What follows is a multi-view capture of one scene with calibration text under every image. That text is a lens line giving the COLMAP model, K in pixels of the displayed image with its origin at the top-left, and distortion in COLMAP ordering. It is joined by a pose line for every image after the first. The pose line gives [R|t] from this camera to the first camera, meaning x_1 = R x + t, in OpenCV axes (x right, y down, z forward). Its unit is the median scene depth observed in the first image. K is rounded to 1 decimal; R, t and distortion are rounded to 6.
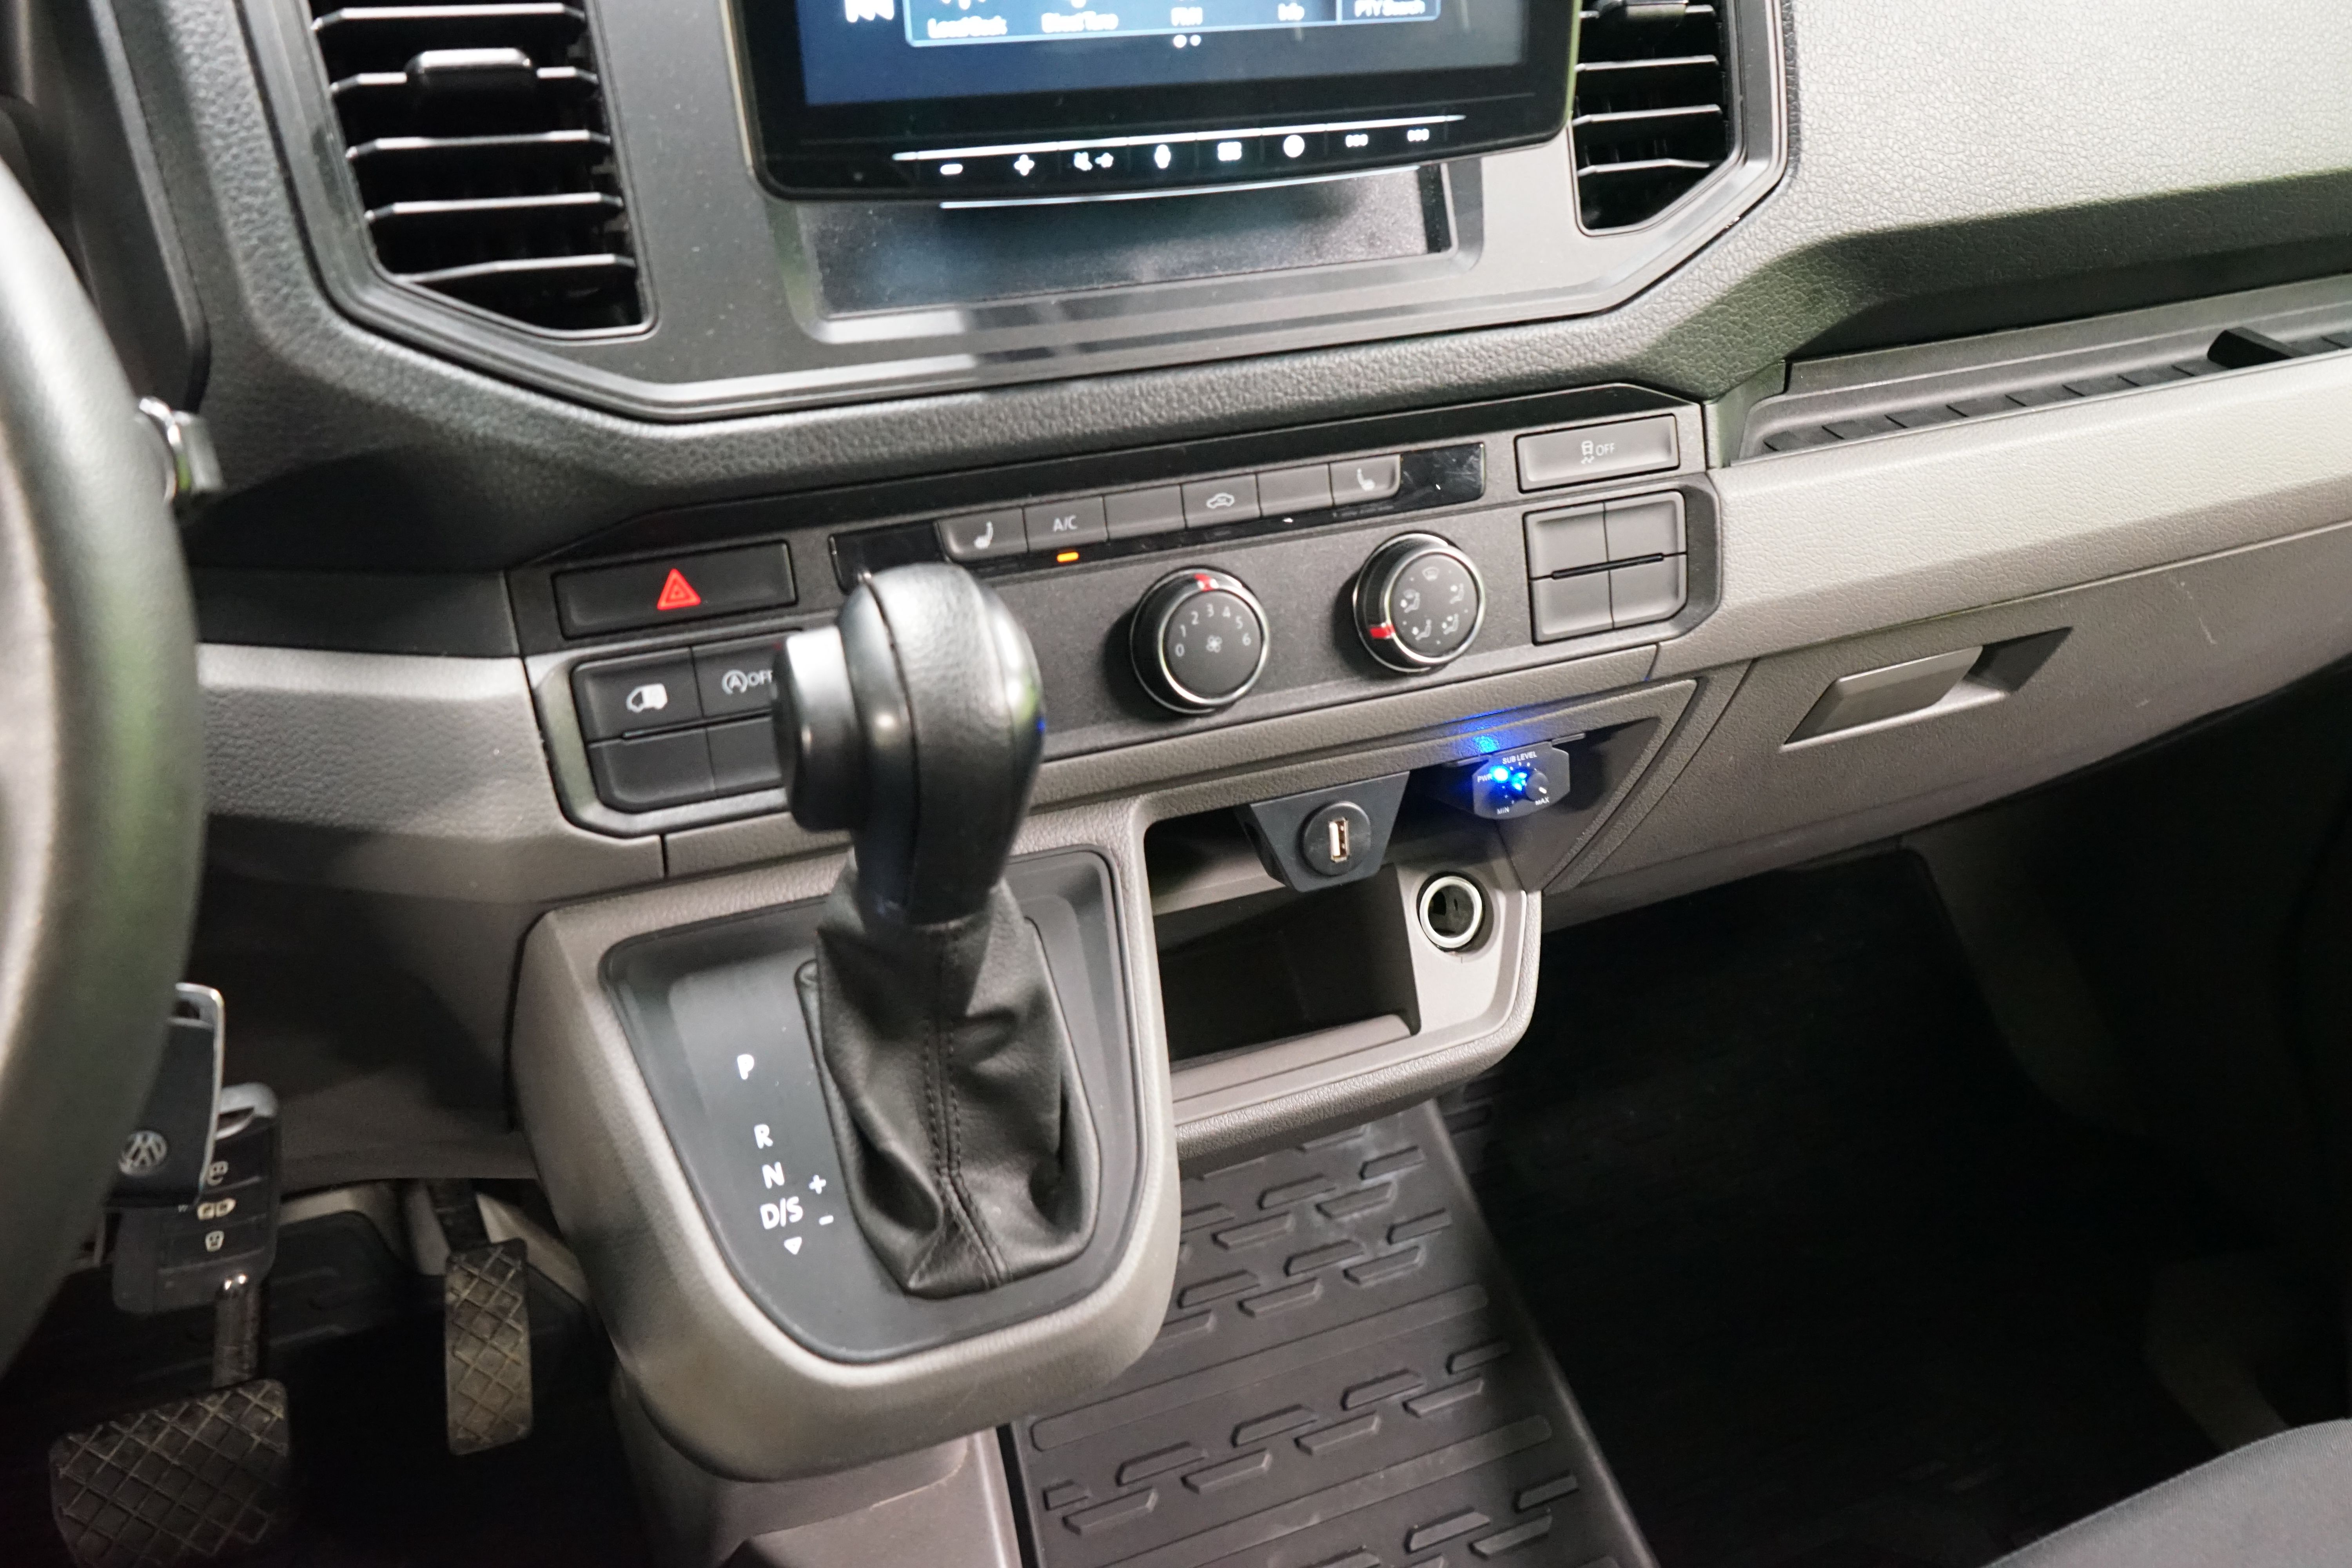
lens RADIAL K [[1898.1, 0, 1176.0], [0, 1898.1, 784.0], [0, 0, 1]] dist [-0.010134, -0.002208]
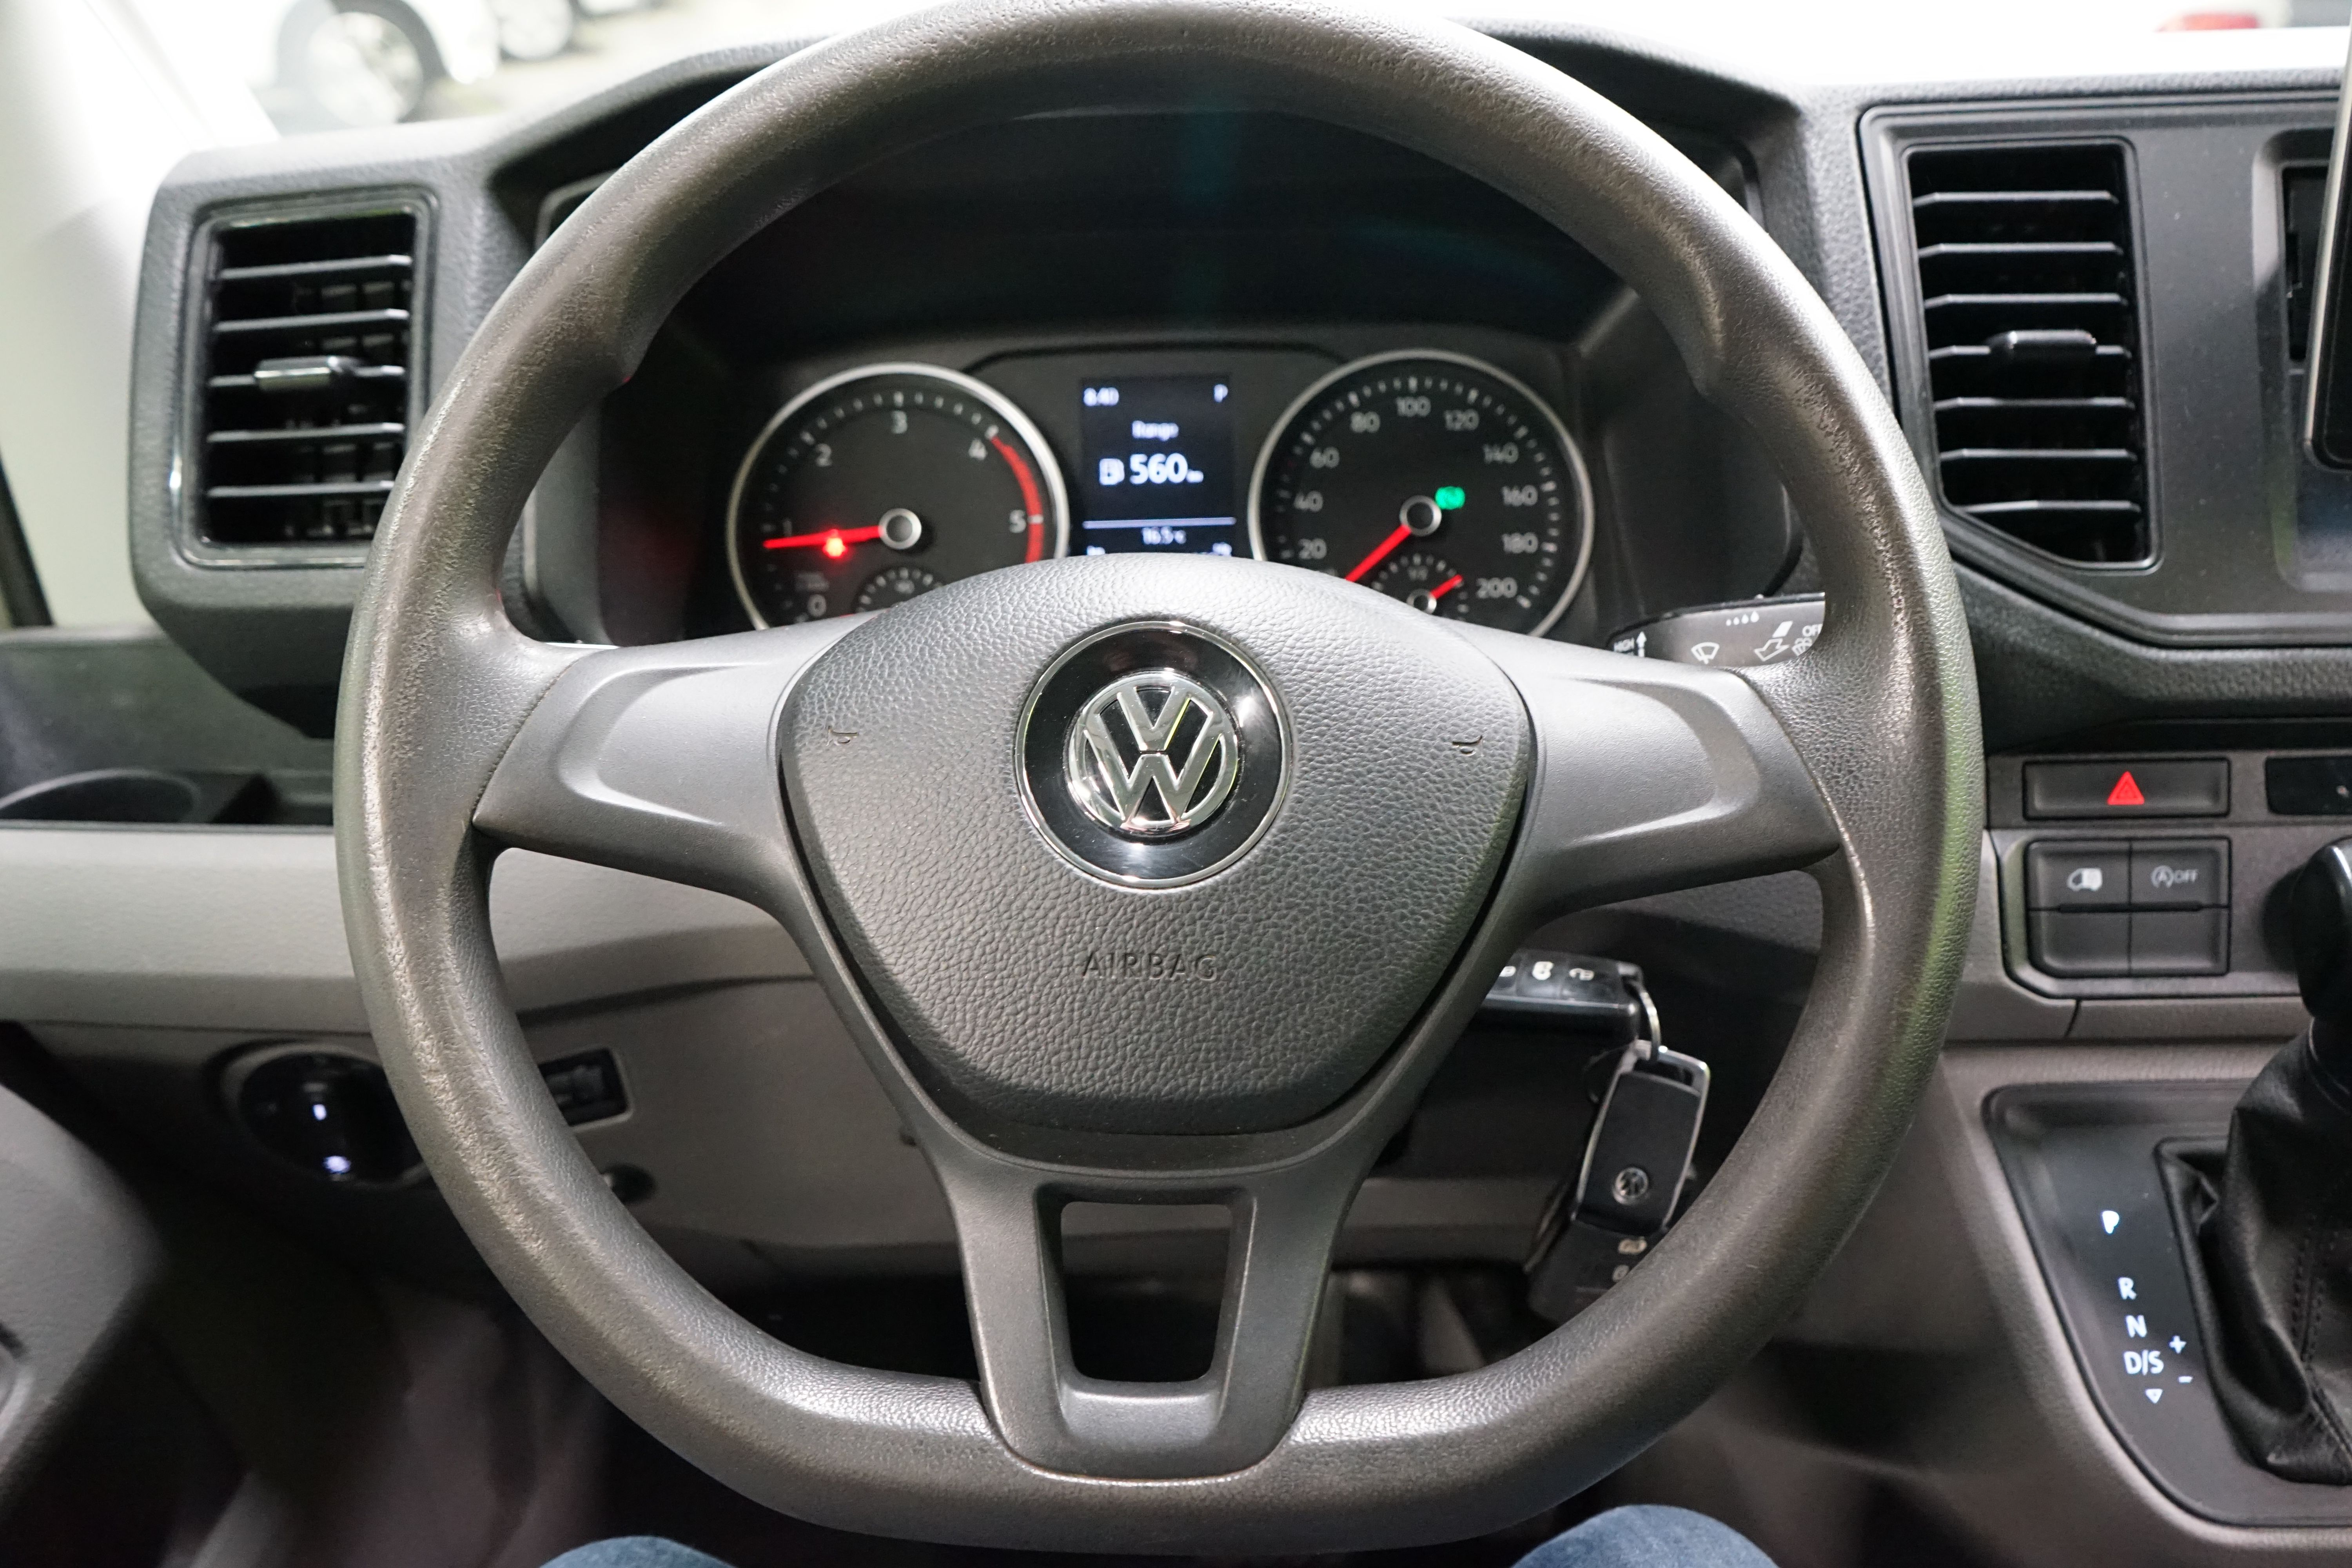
lens RADIAL K [[1890.3, 0, 1176.0], [0, 1890.3, 784.0], [0, 0, 1]] dist [0.004722, -0.002633]
pose [[0.919778, 0.124831, -0.372055, -0.367493], [-0.165214, 0.983122, -0.078579, 0.078709], [0.355967, 0.133744, 0.924878, -0.259219]]
